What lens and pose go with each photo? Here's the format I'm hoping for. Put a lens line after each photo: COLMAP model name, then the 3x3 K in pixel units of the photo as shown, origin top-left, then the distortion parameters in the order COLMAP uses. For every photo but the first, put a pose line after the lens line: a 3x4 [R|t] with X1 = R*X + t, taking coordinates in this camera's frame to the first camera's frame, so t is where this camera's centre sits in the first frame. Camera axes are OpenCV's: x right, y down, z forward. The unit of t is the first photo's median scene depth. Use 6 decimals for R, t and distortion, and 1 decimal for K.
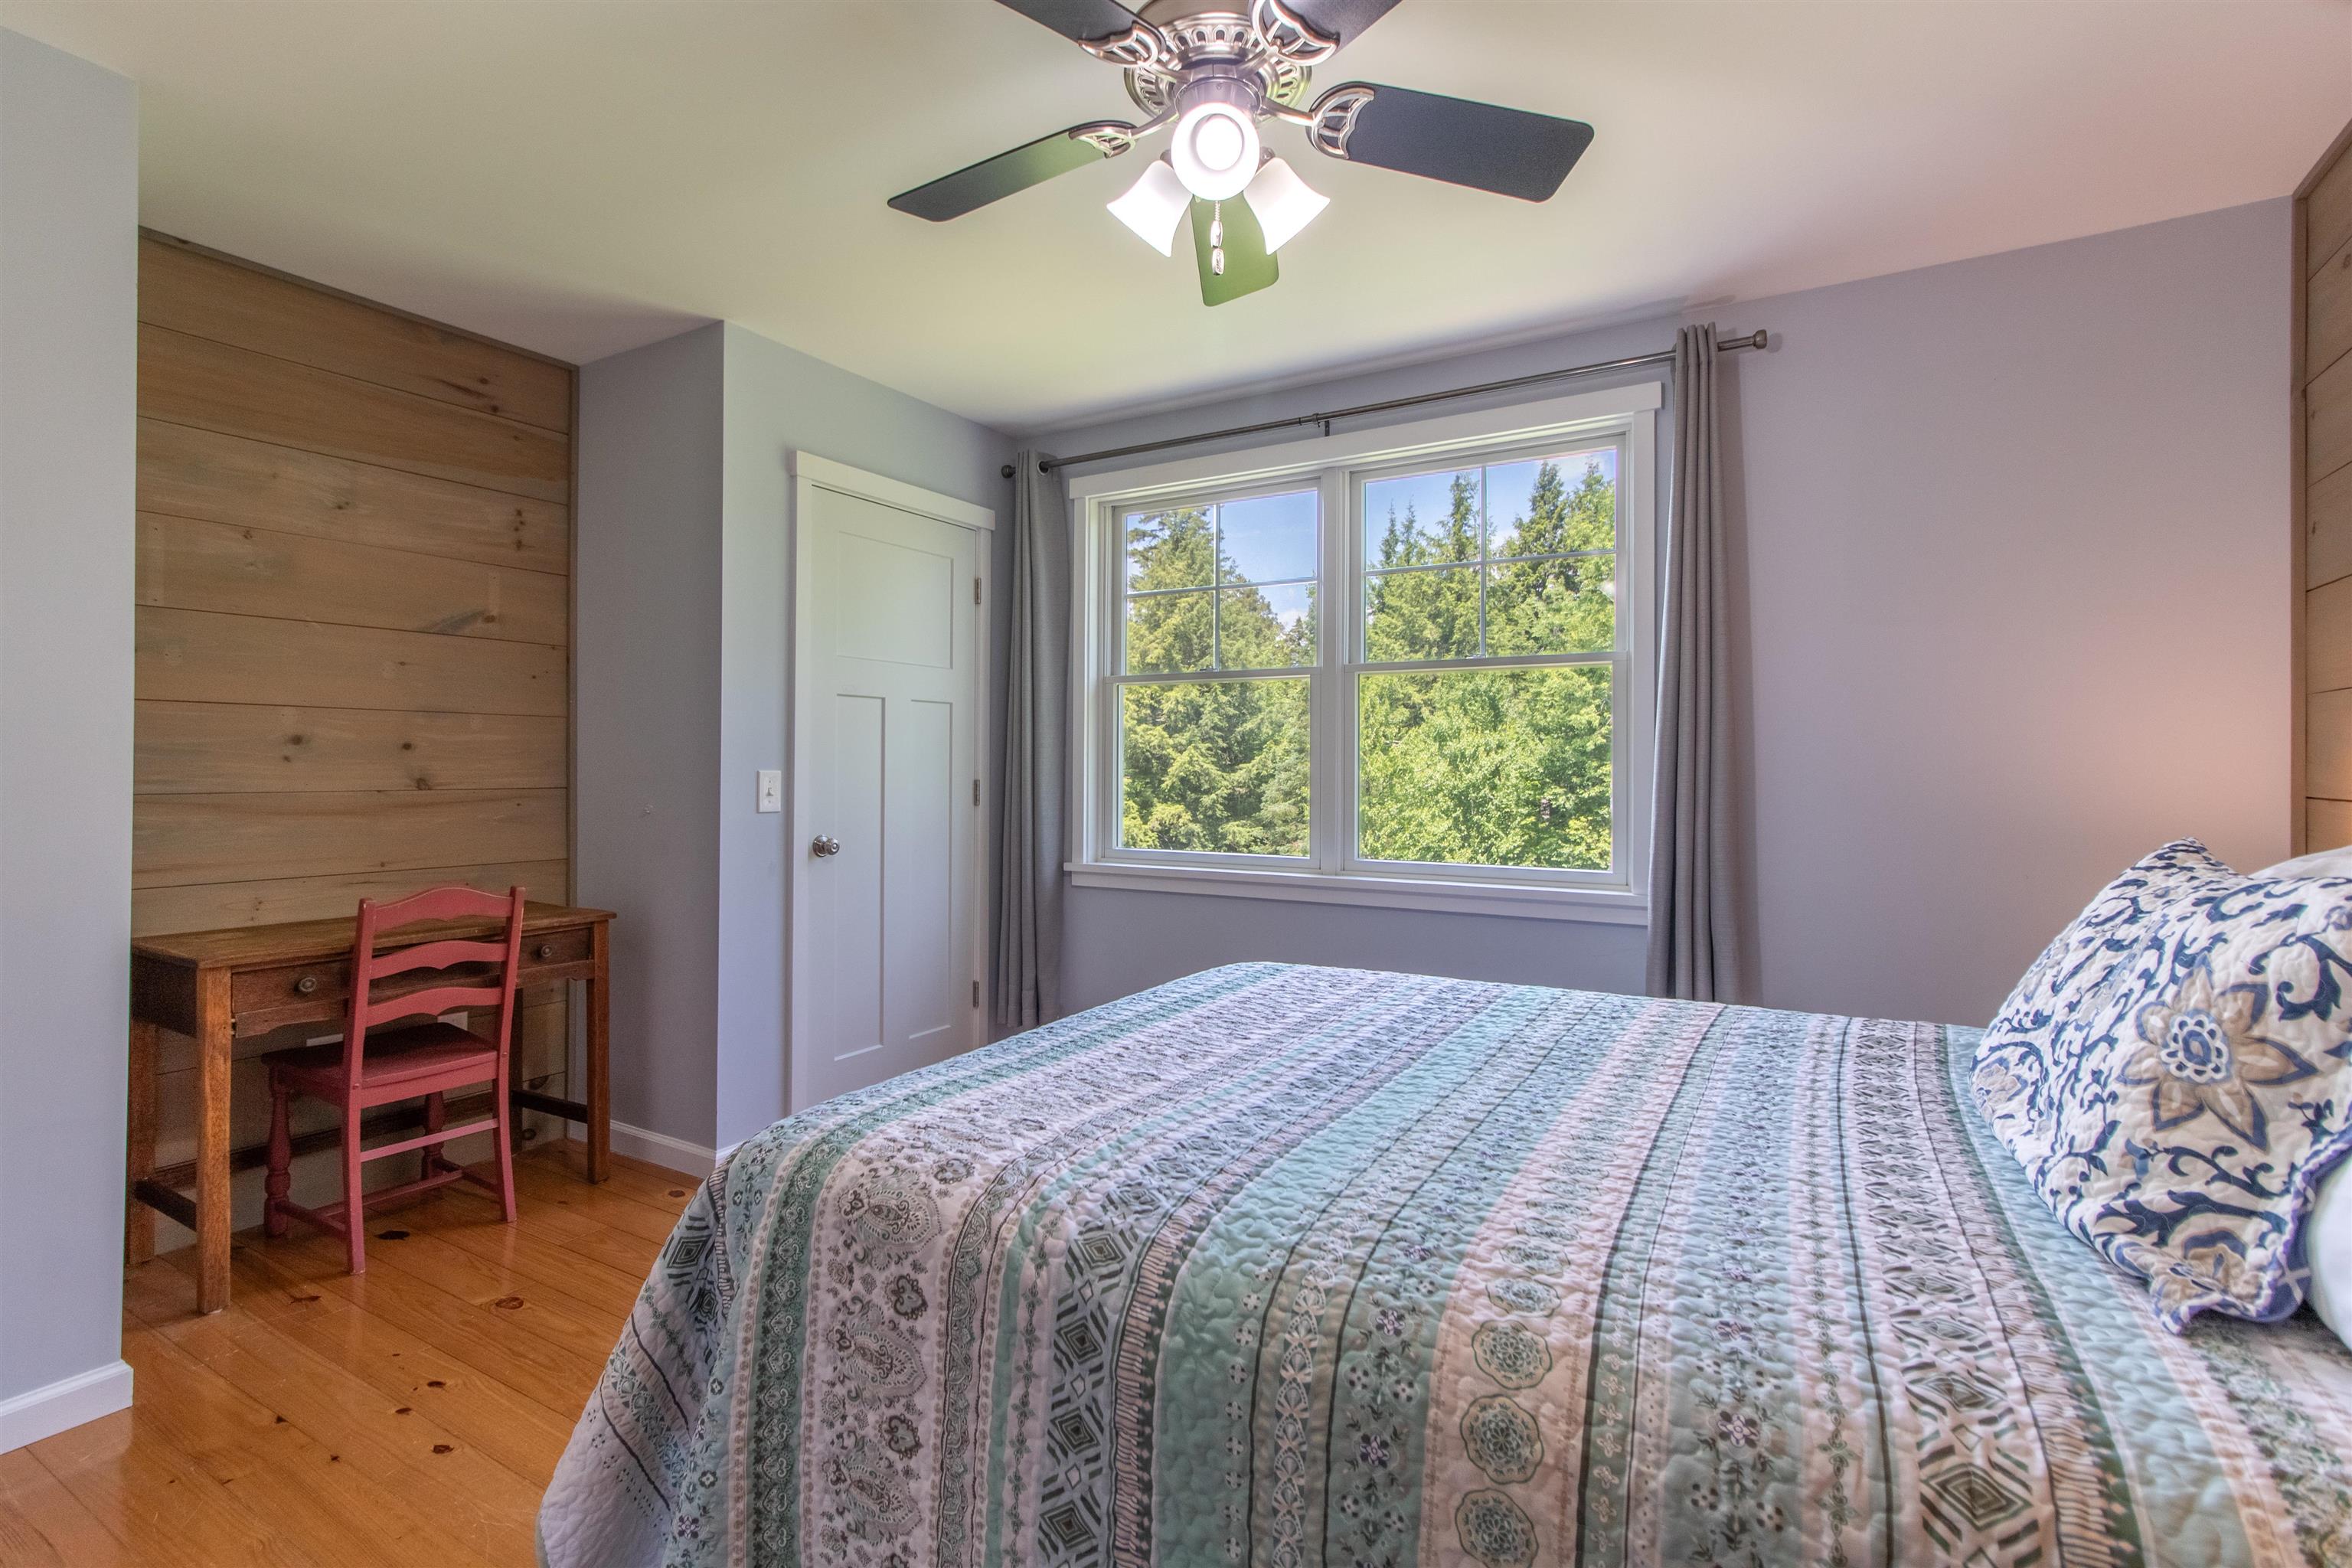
lens RADIAL K [[1118.3, 0, 1185.3], [0, 1118.3, 767.8], [0, 0, 1]] dist [0.014184, -0.000056]
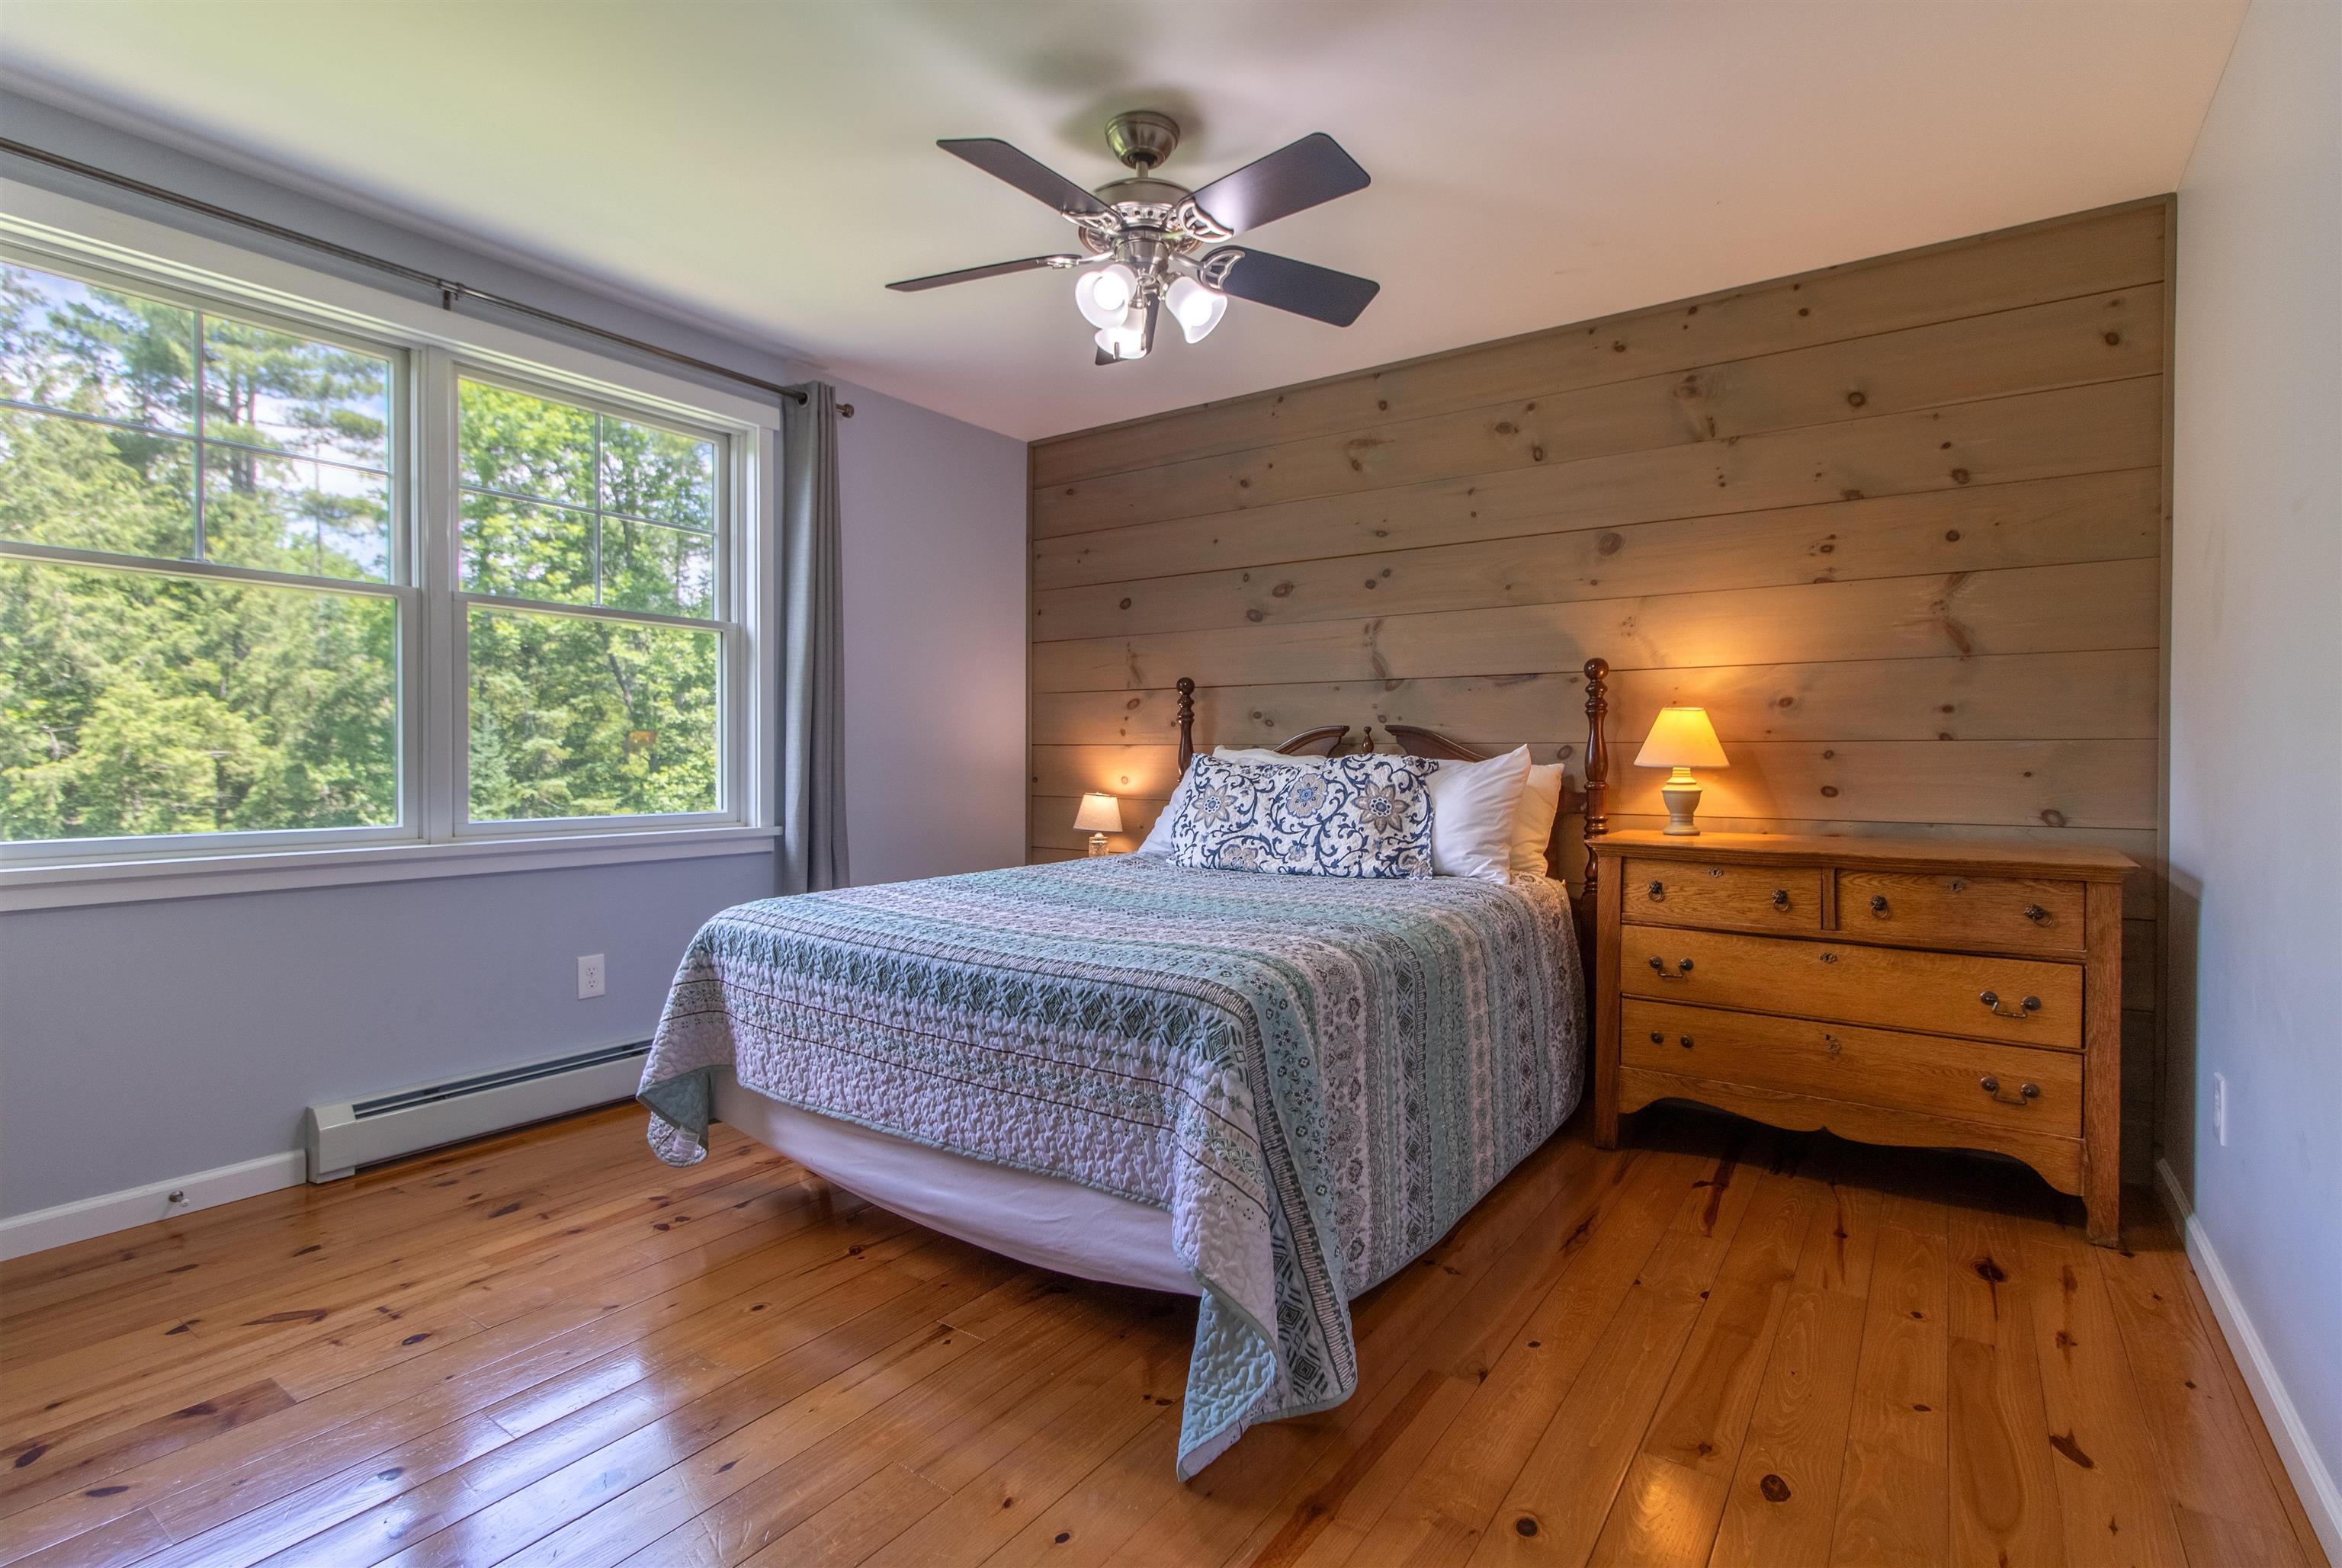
lens RADIAL K [[1113.5, 0, 1180.3], [0, 1113.5, 767.9], [0, 0, 1]] dist [0.014184, -0.000056]
pose [[0.095145, -0.016389, 0.995329, -1.717566], [-0.014504, 0.999735, 0.017848, 0.064052], [-0.995358, -0.016135, 0.094882, 0.940668]]
